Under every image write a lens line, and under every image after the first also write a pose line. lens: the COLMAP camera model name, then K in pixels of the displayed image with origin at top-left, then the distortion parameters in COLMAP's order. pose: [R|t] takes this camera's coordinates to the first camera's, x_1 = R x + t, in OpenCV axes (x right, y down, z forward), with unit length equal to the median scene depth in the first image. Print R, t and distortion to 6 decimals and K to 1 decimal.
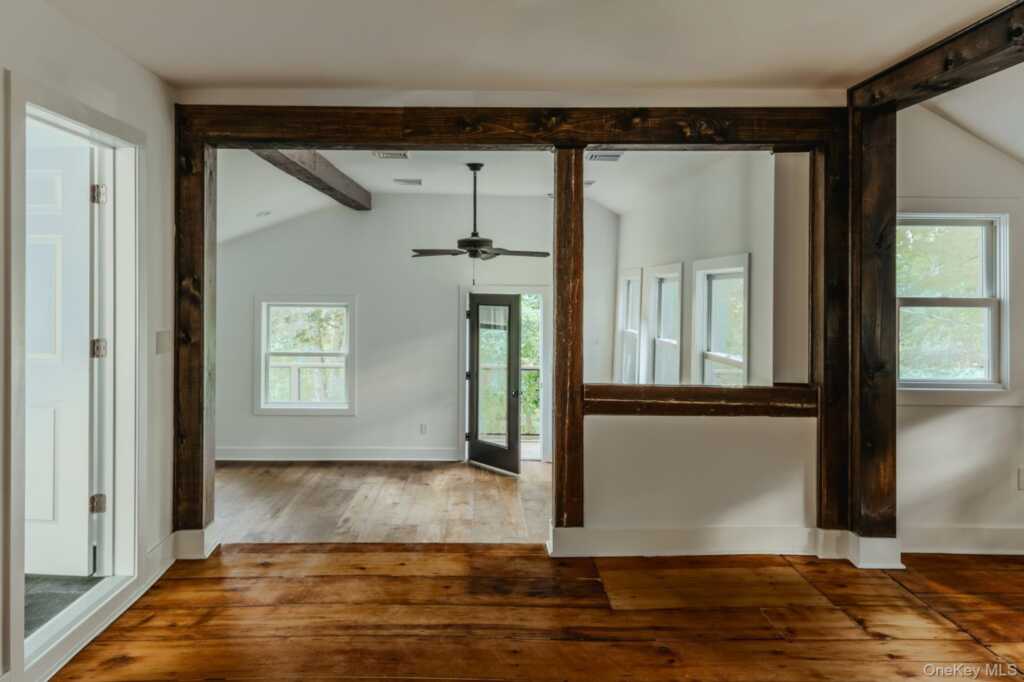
lens RADIAL K [[2090.7, 0, 512.0], [0, 2090.7, 341.0], [0, 0, 1]] dist [-0.009028, -0.005845]
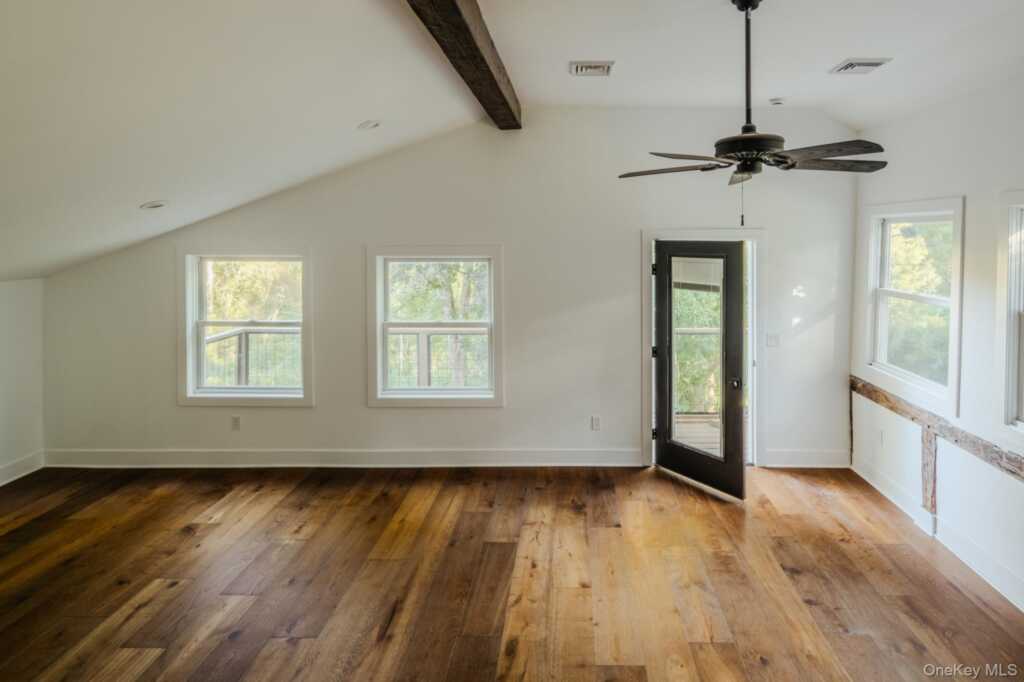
lens RADIAL K [[1584.5, 0, 512.0], [0, 1584.5, 341.0], [0, 0, 1]] dist [-0.010419, -0.017980]
pose [[0.998596, -0.010653, -0.051895, -0.044418], [0.012743, 0.999114, 0.040112, -0.010923], [0.051421, -0.040717, 0.997847, 0.458140]]
